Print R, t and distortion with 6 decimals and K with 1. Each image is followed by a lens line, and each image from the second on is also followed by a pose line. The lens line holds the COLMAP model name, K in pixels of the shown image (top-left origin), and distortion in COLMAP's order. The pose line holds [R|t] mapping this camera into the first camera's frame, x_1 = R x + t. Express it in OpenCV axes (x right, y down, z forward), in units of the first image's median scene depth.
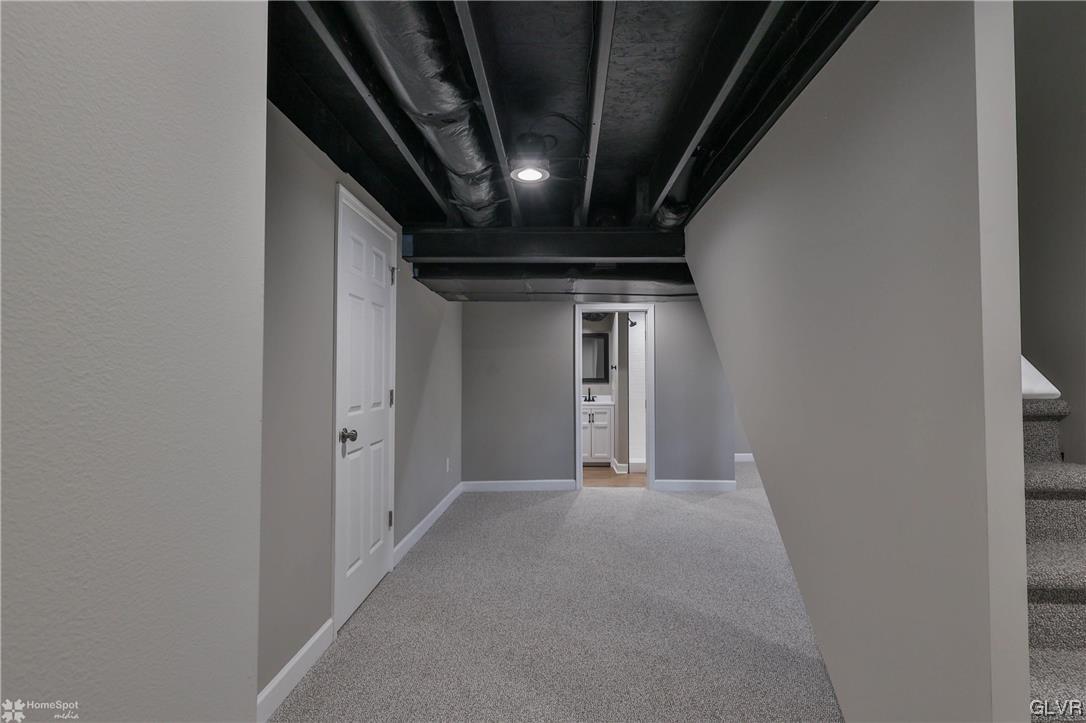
lens RADIAL K [[539.2, 0, 542.5], [0, 539.2, 363.3], [0, 0, 1]] dist [0.002990, 0.000437]
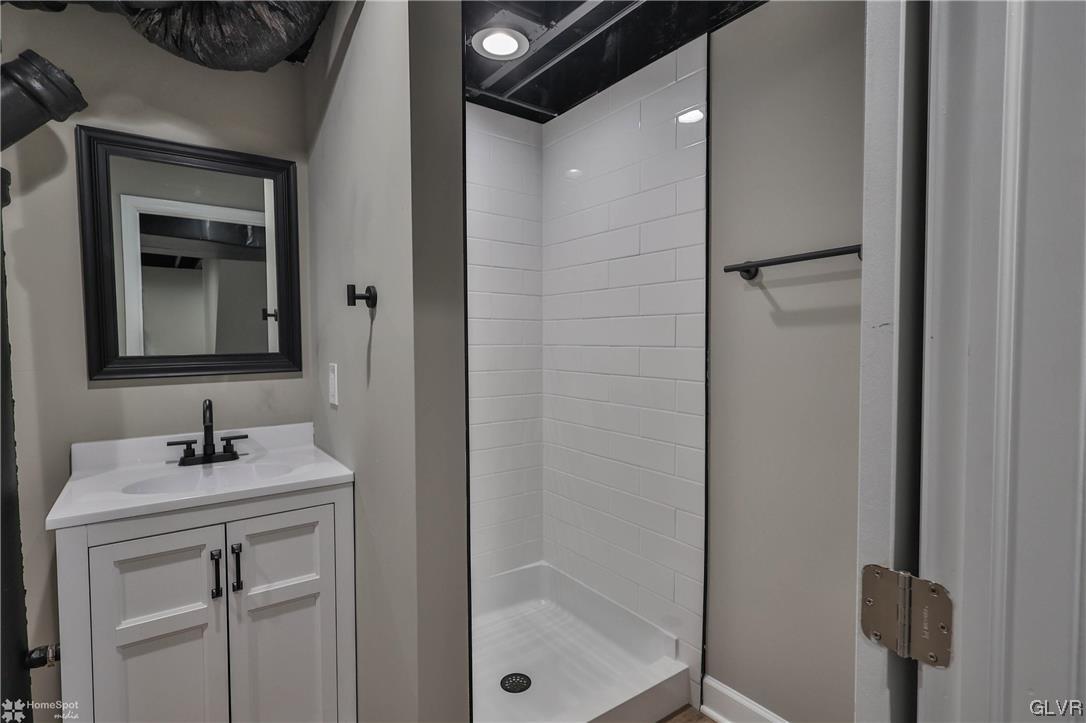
lens RADIAL K [[539.2, 0, 538.4], [0, 539.2, 361.7], [0, 0, 1]] dist [0.002990, 0.000437]
pose [[0.791791, -0.024215, 0.610312, 0.063877], [-0.010353, 0.998538, 0.053050, 0.019184], [-0.610704, -0.048323, 0.790383, 0.792405]]
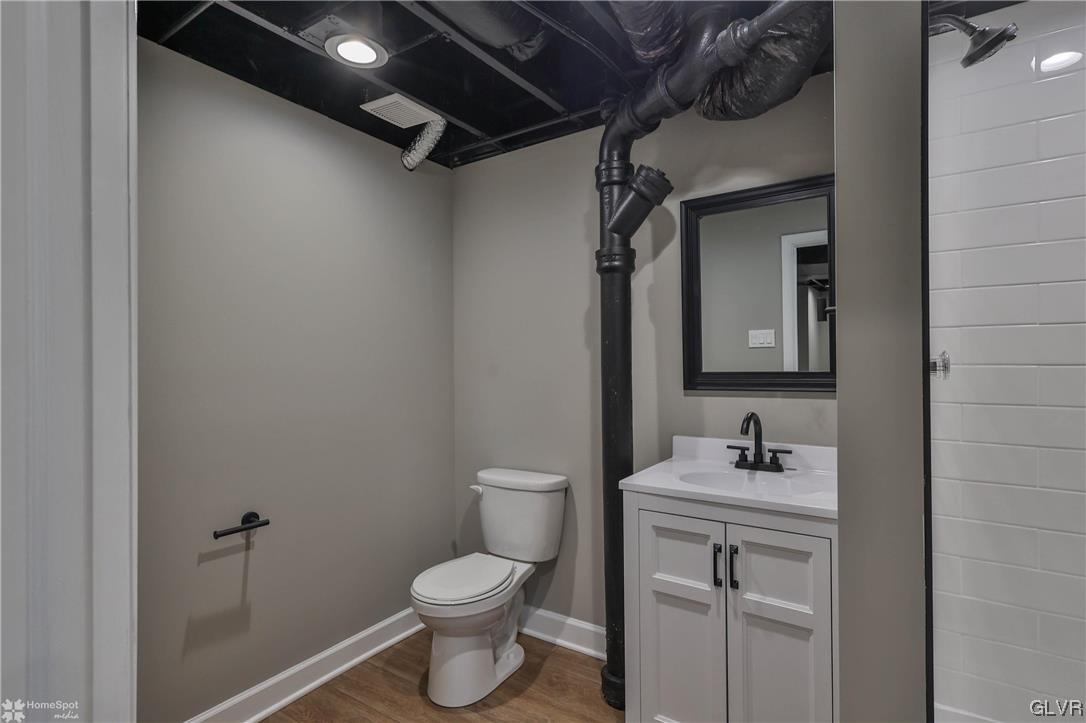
lens RADIAL K [[539.2, 0, 540.8], [0, 539.2, 360.3], [0, 0, 1]] dist [0.002990, 0.000437]
pose [[0.834331, -0.007643, -0.551210, 0.145015], [0.019025, 0.999707, 0.014934, 0.018546], [0.550935, -0.022947, 0.834233, 0.791065]]
